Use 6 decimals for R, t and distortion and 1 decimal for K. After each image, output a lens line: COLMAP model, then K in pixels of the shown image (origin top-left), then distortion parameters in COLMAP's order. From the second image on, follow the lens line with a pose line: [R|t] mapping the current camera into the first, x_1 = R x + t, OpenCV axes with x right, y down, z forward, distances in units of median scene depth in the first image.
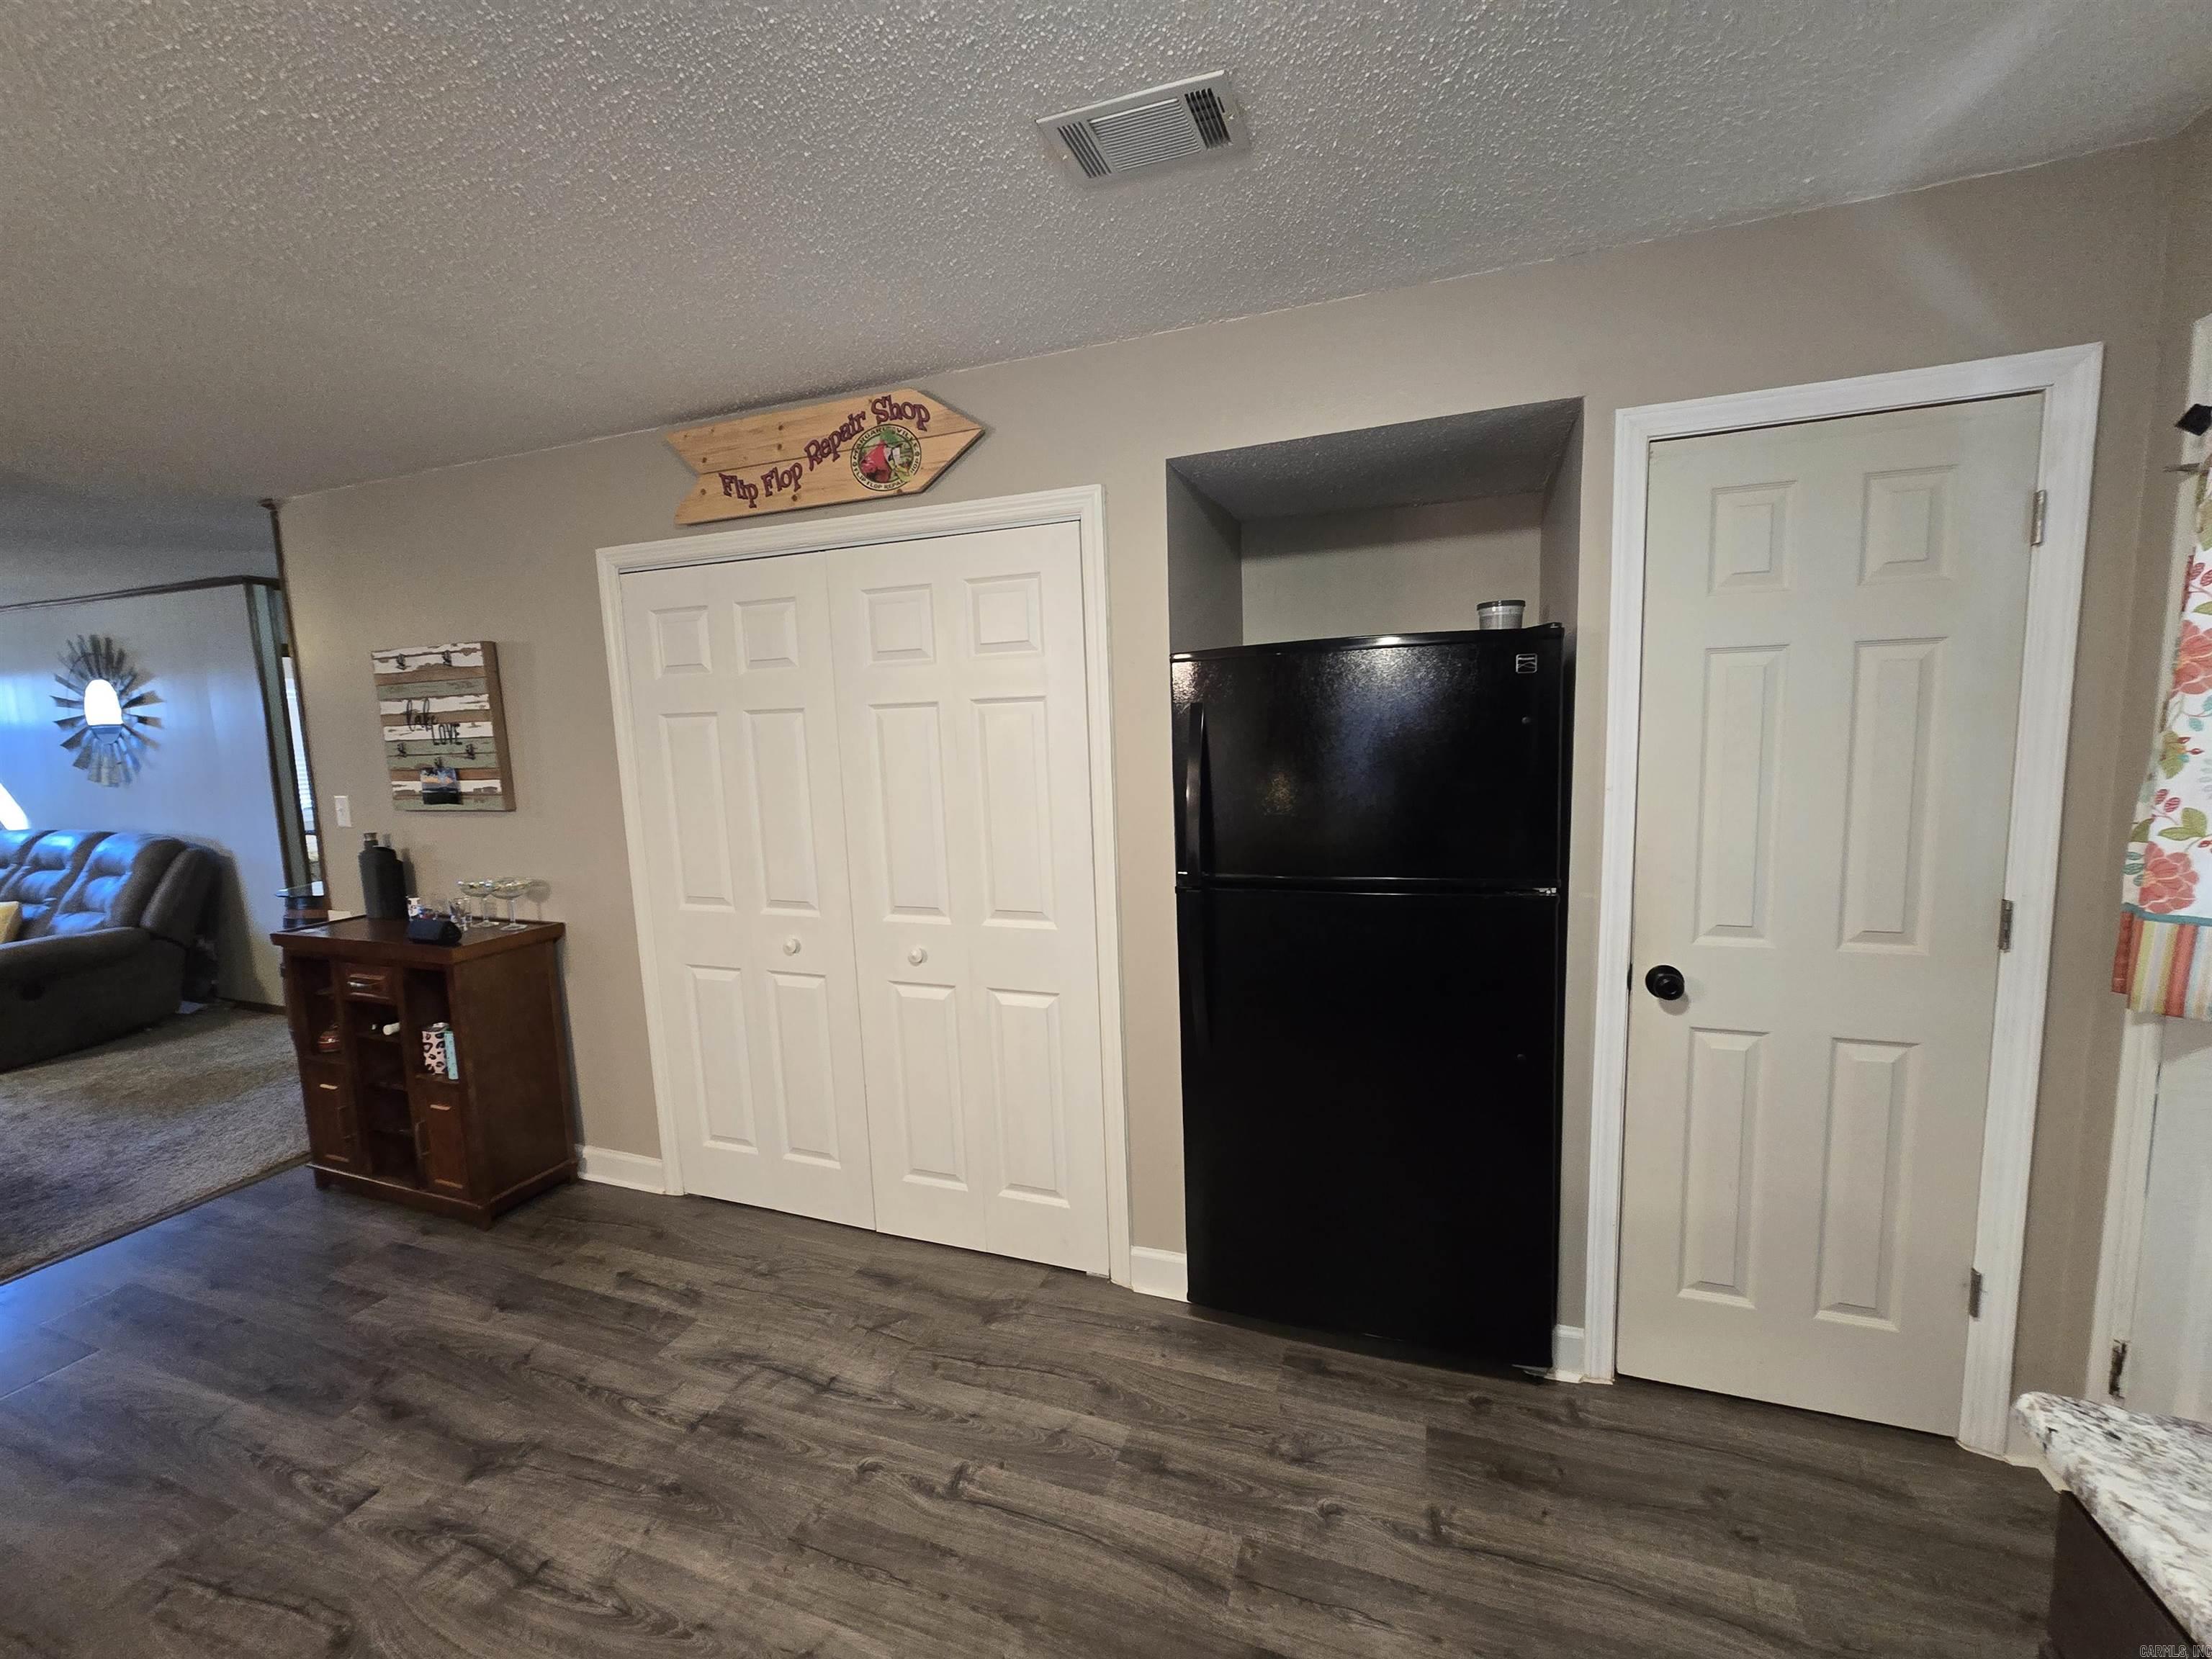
lens RADIAL K [[903.1, 0, 1106.6], [0, 903.1, 824.0], [0, 0, 1]] dist [-0.003038, 0.000099]
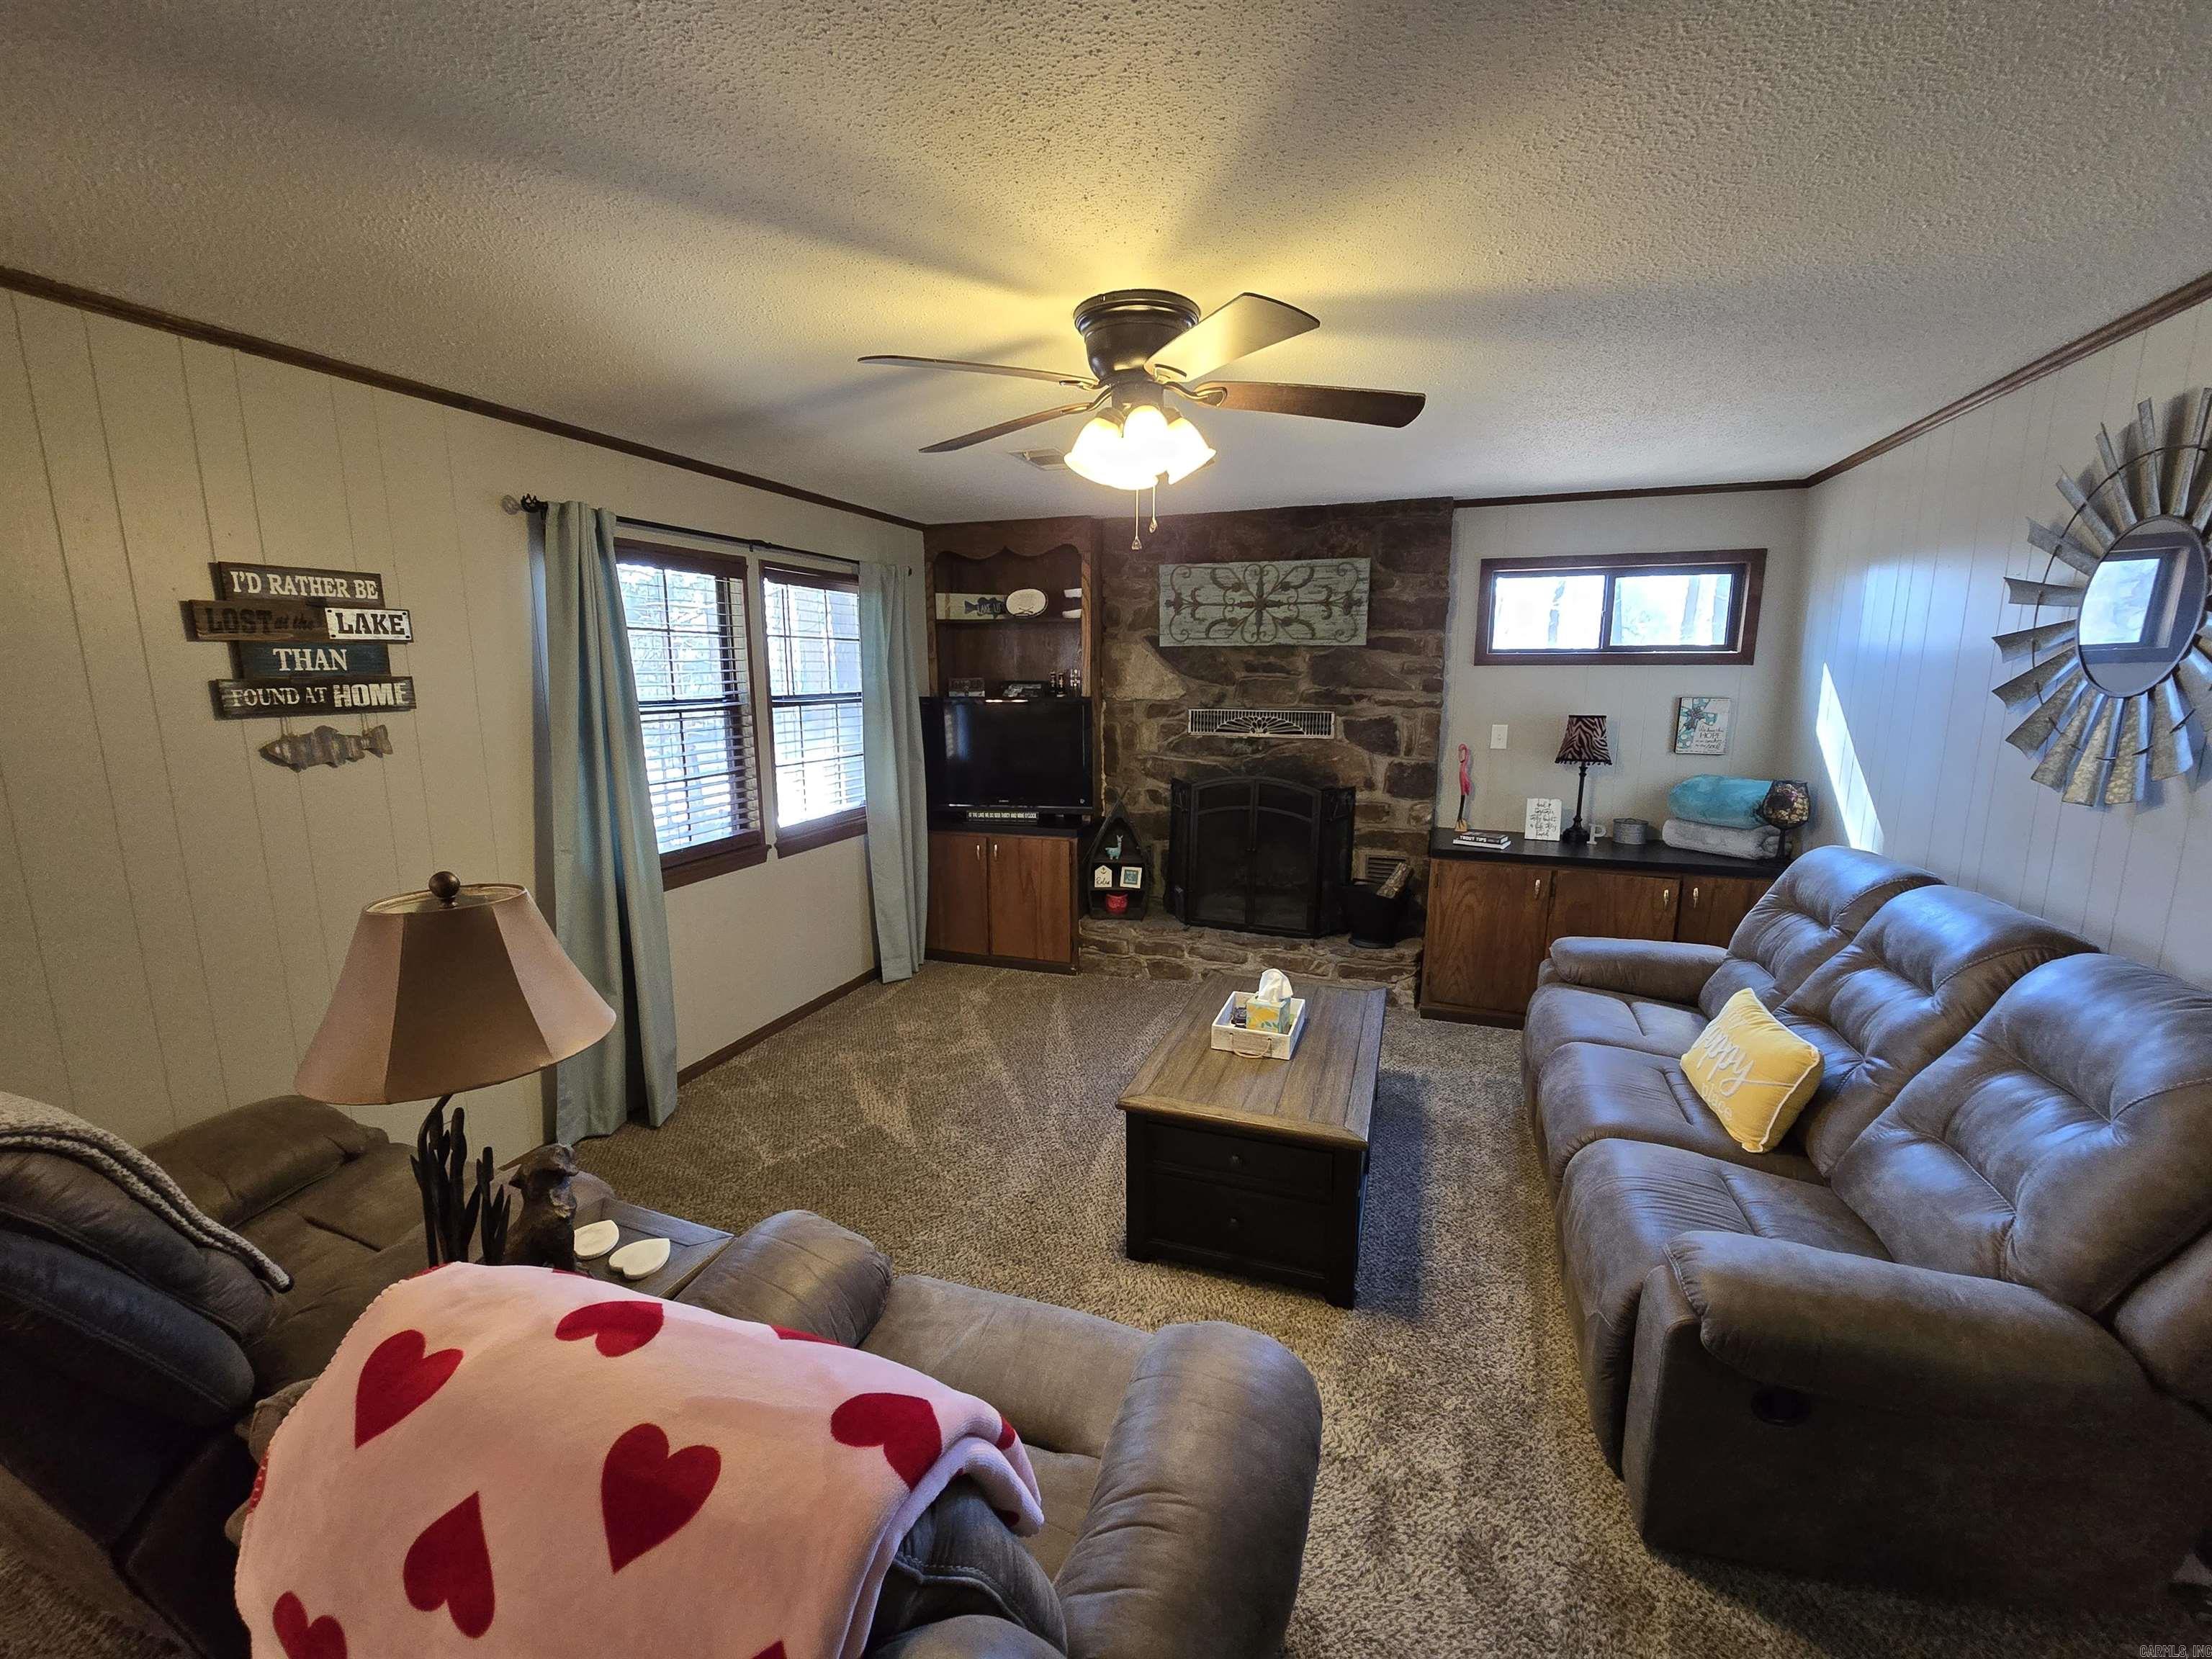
lens RADIAL K [[903.1, 0, 1109.0], [0, 903.1, 826.6], [0, 0, 1]] dist [-0.003038, 0.000099]
pose [[0.009050, 0.200873, -0.979575, -1.730076], [-0.118340, 0.972947, 0.198420, -0.142303], [0.992932, 0.114127, 0.032576, 1.348597]]
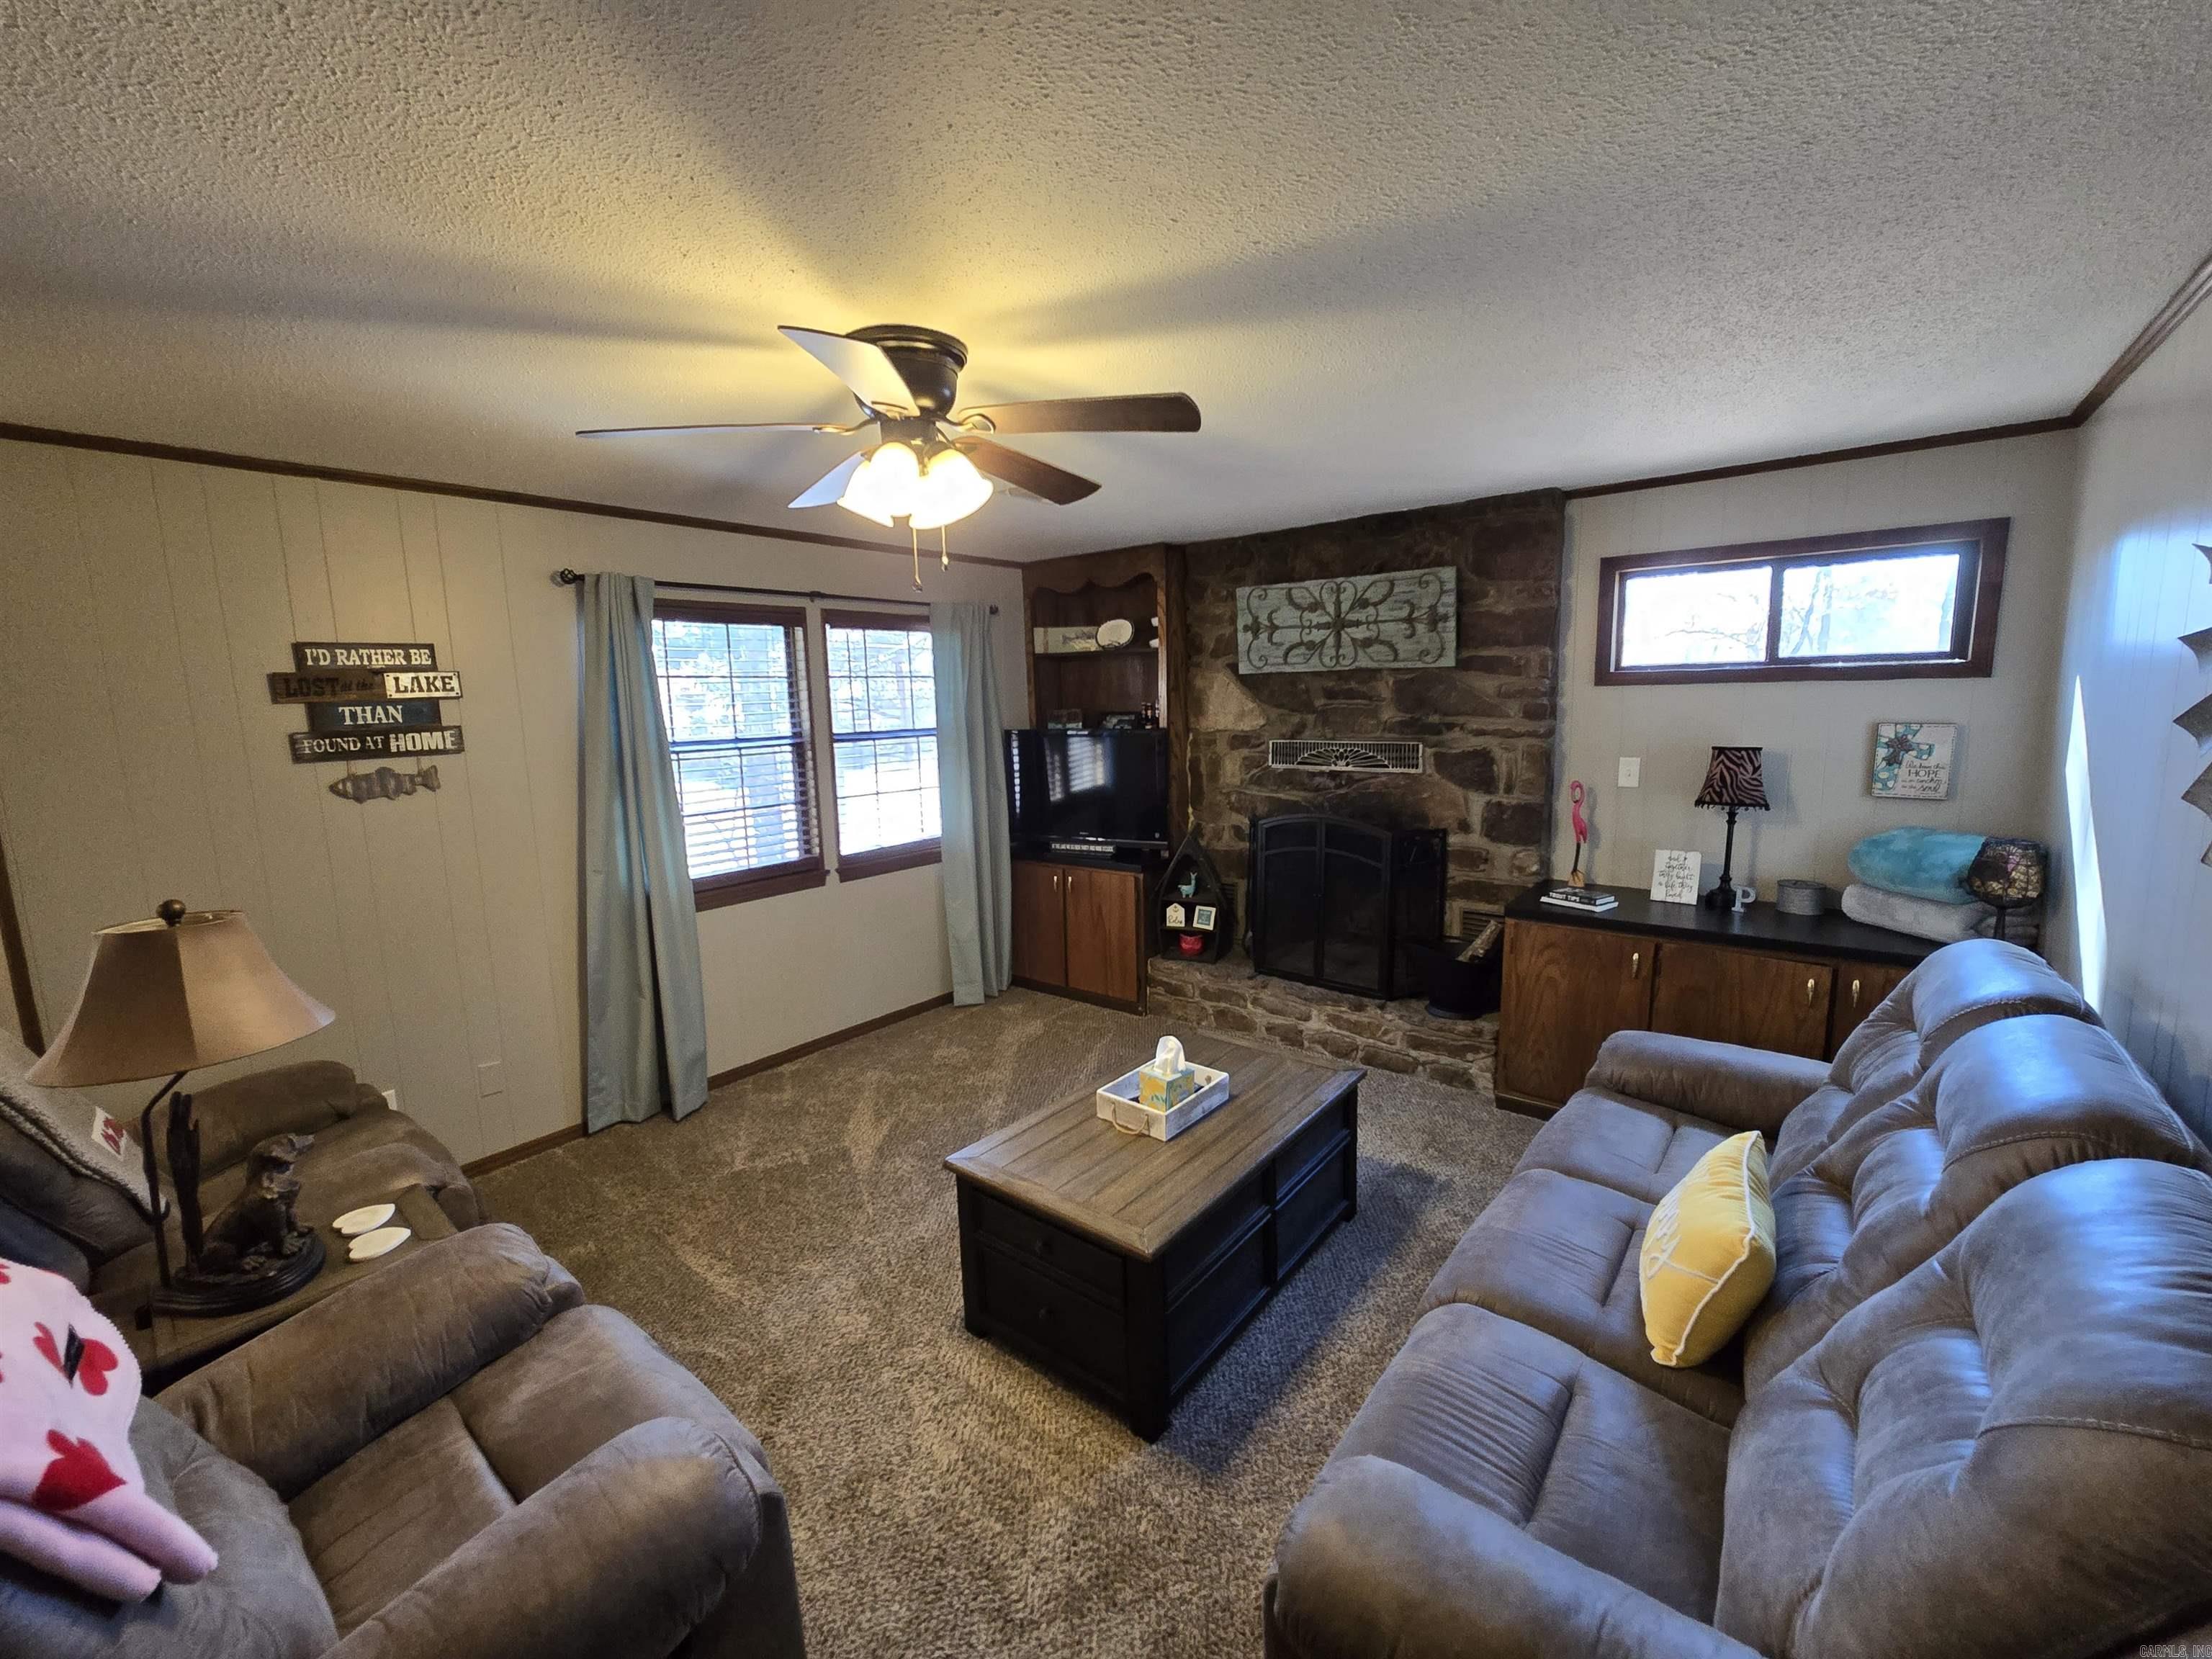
lens RADIAL K [[903.1, 0, 1105.5], [0, 903.1, 823.4], [0, 0, 1]] dist [-0.003038, 0.000099]
pose [[-0.319212, 0.170746, -0.932175, -1.881832], [-0.078671, 0.975466, 0.205616, -0.211654], [0.944412, 0.138970, -0.297948, 1.848896]]
